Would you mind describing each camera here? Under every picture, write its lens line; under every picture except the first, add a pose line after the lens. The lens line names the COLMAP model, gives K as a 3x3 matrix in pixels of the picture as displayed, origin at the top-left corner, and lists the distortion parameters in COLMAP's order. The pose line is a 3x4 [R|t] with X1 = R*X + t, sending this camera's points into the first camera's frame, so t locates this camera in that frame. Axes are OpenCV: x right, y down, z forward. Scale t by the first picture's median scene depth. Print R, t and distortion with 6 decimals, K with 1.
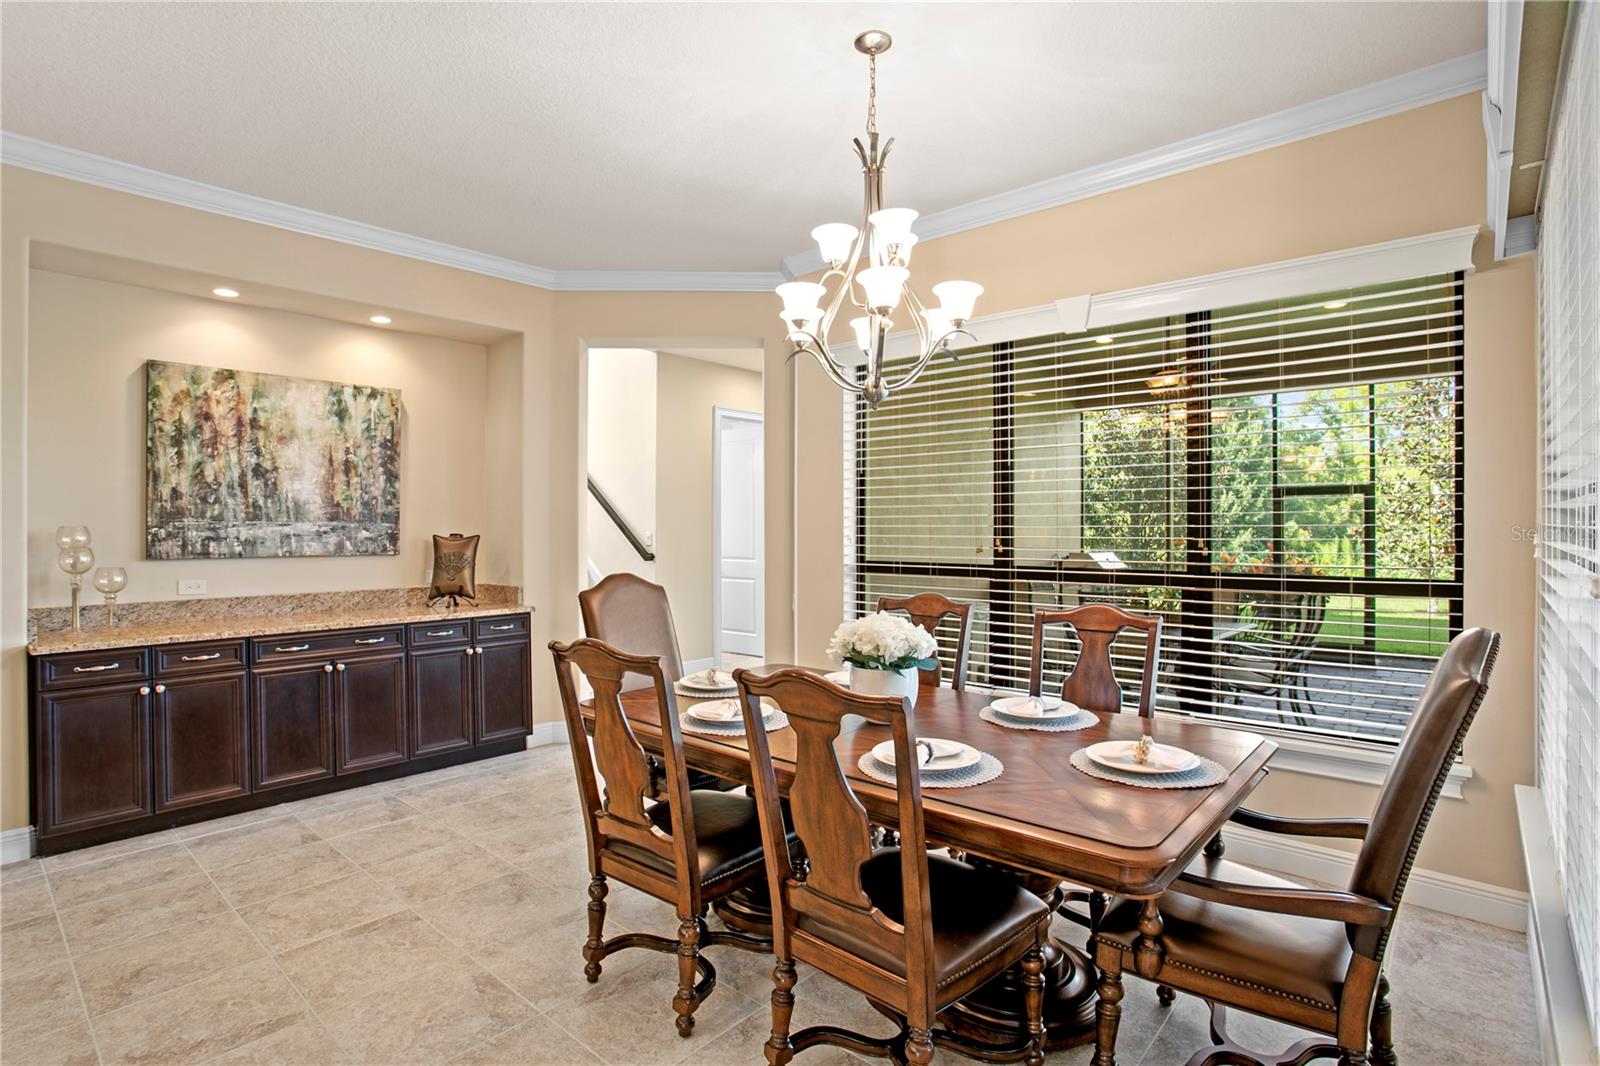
lens RADIAL K [[805.0, 0, 732.9], [0, 805.0, 531.3], [0, 0, 1]] dist [0.000523, 0.003599]
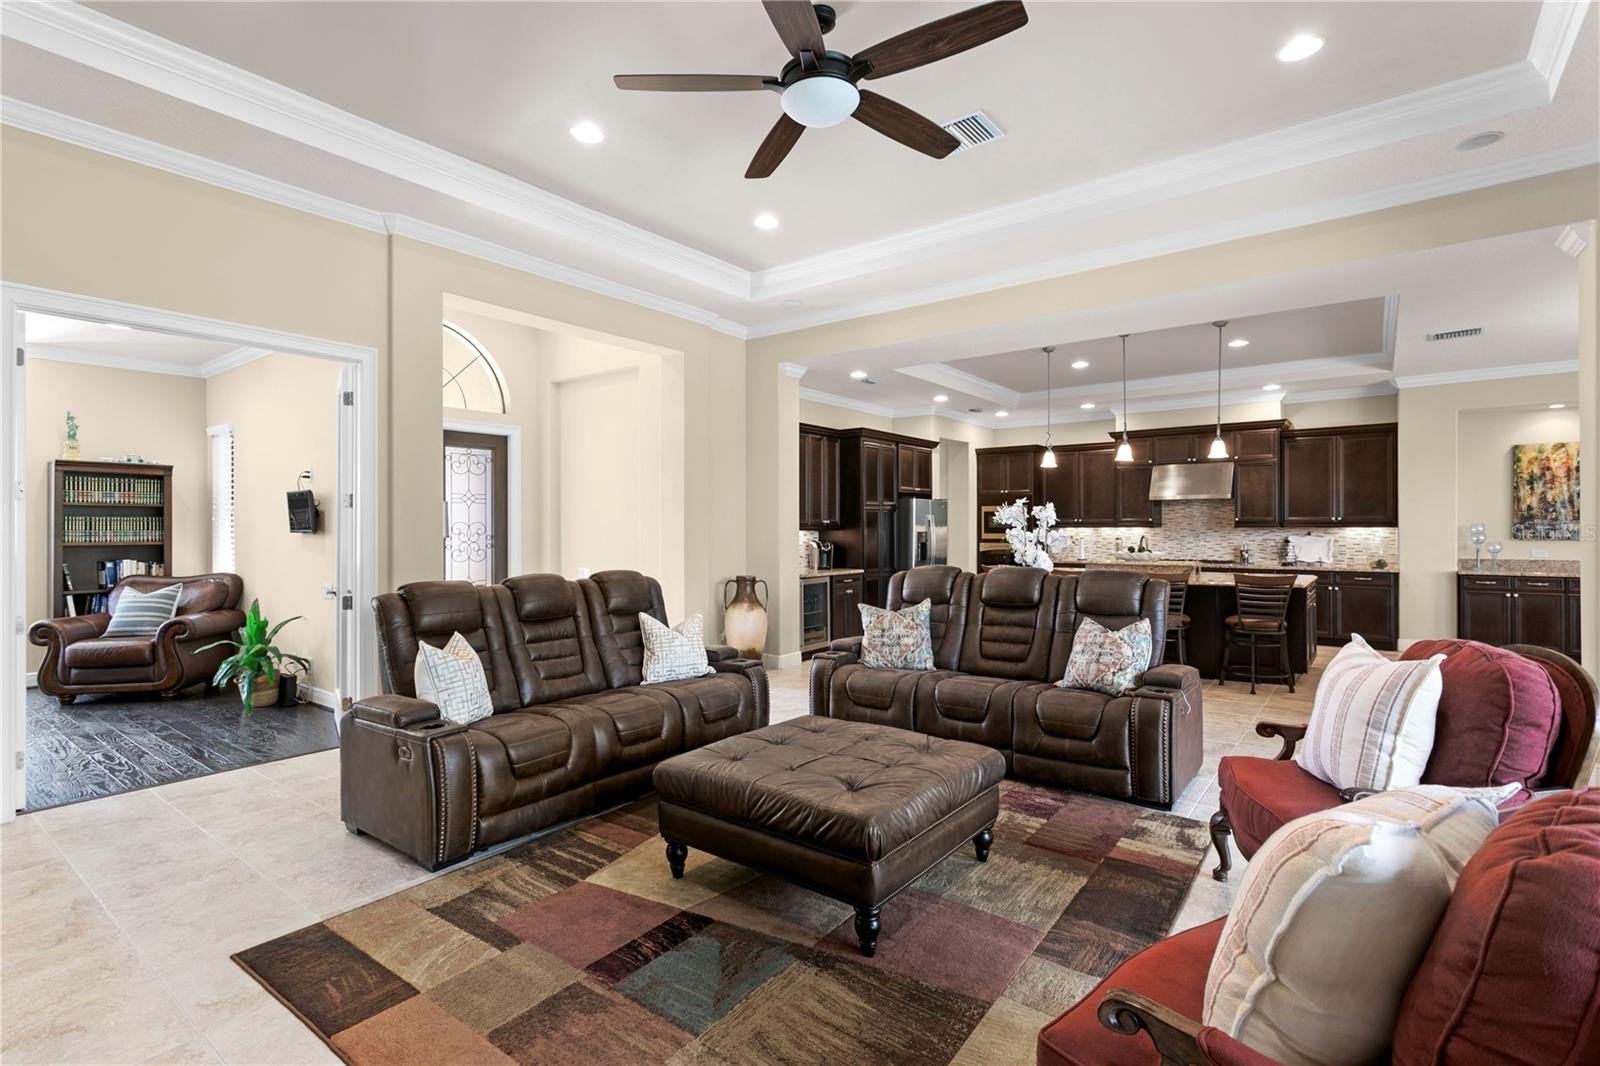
lens RADIAL K [[764.1, 0, 792.3], [0, 764.1, 522.5], [0, 0, 1]] dist [0.004215, 0.003469]
pose [[0.129483, -0.005214, -0.991568, 0.961812], [-0.004907, 0.999971, -0.005899, 0.011263], [0.991570, 0.005629, 0.129453, -1.065310]]
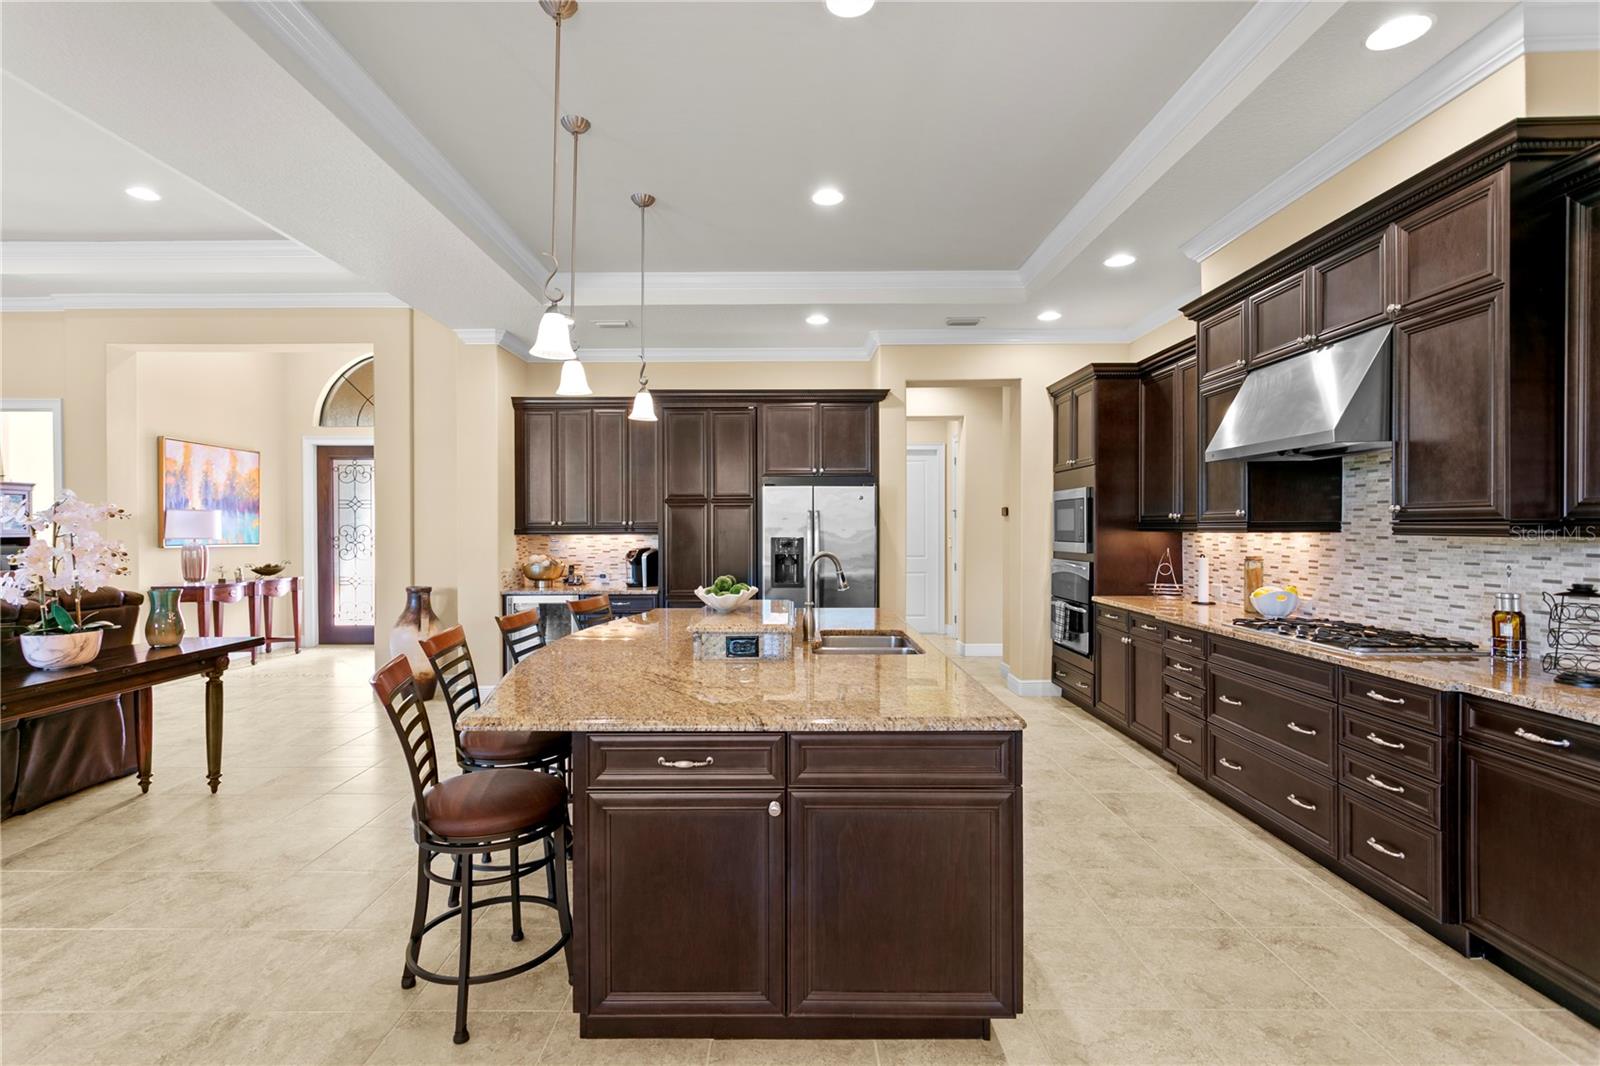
lens RADIAL K [[764.1, 0, 771.4], [0, 764.1, 531.8], [0, 0, 1]] dist [0.004215, 0.003469]
pose [[-0.720086, 0.005153, -0.693865, -0.159976], [-0.003858, 0.999927, 0.011430, -0.001597], [0.693874, 0.010907, -0.720014, 0.551622]]
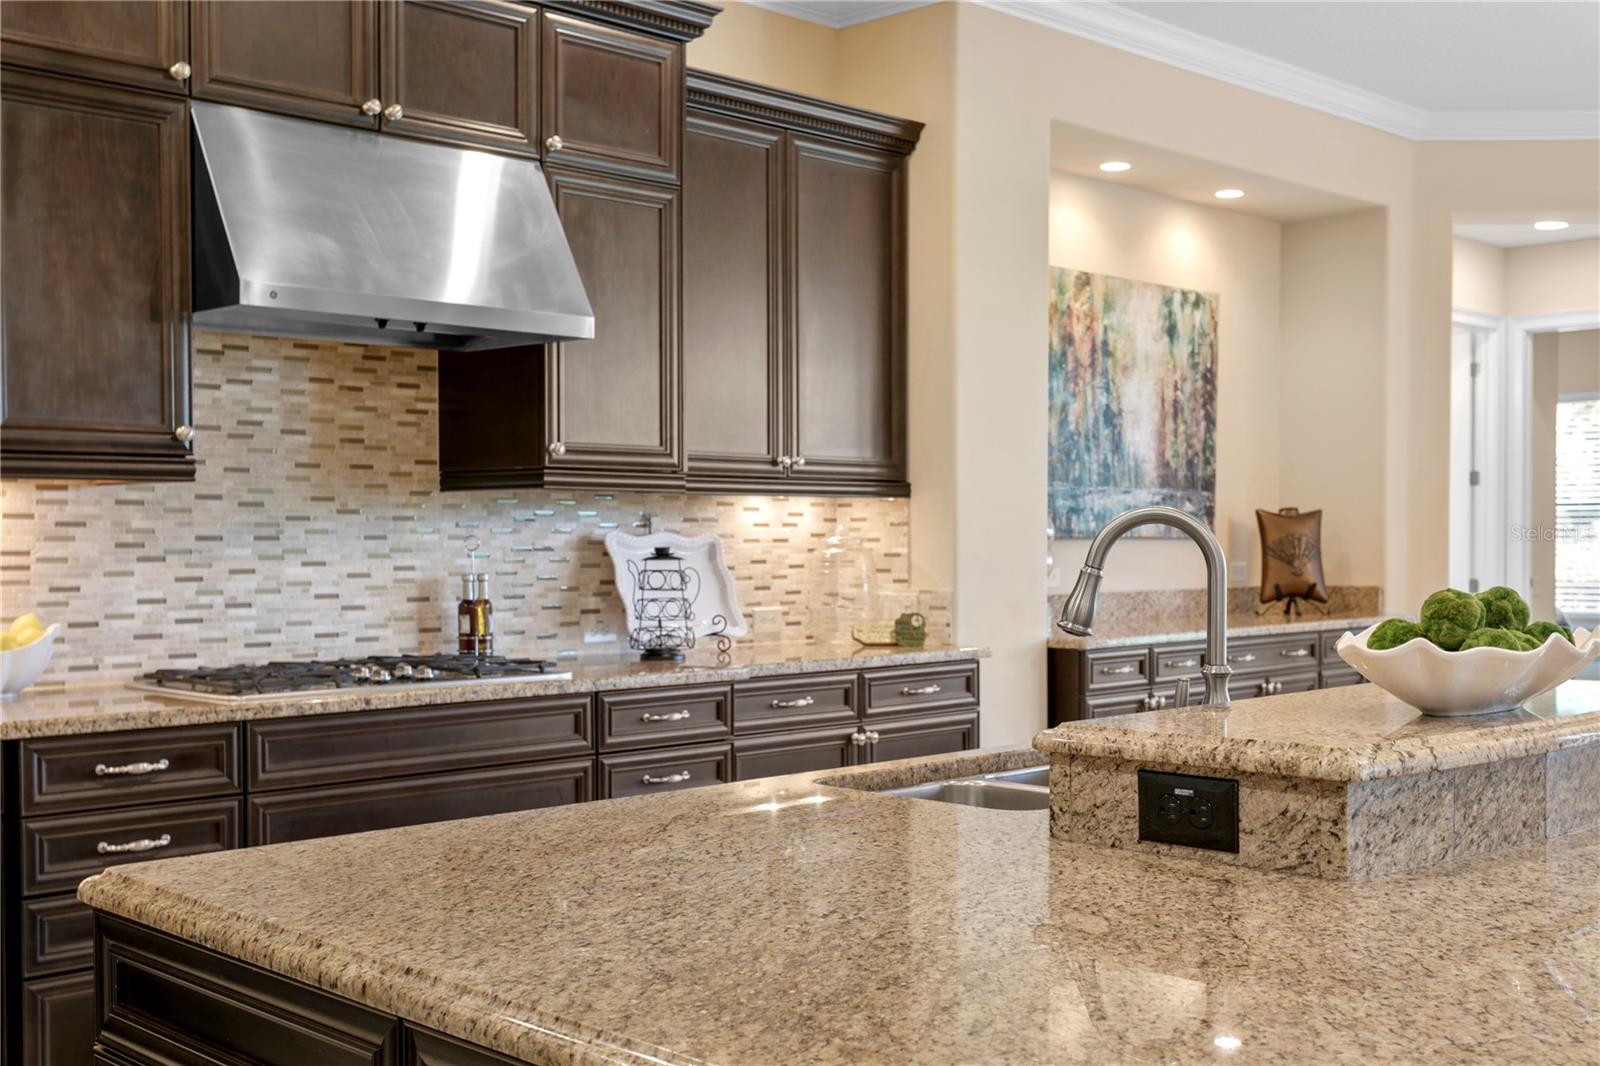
lens RADIAL K [[1773.5, 0, 791.6], [0, 1773.5, 574.1], [0, 0, 1]] dist [0.026988, 0.000000]
pose [[0.999997, -0.000997, -0.002056, -0.869027], [0.001033, 0.999846, 0.017519, 0.036951], [0.002038, -0.017521, 0.999844, -0.562485]]
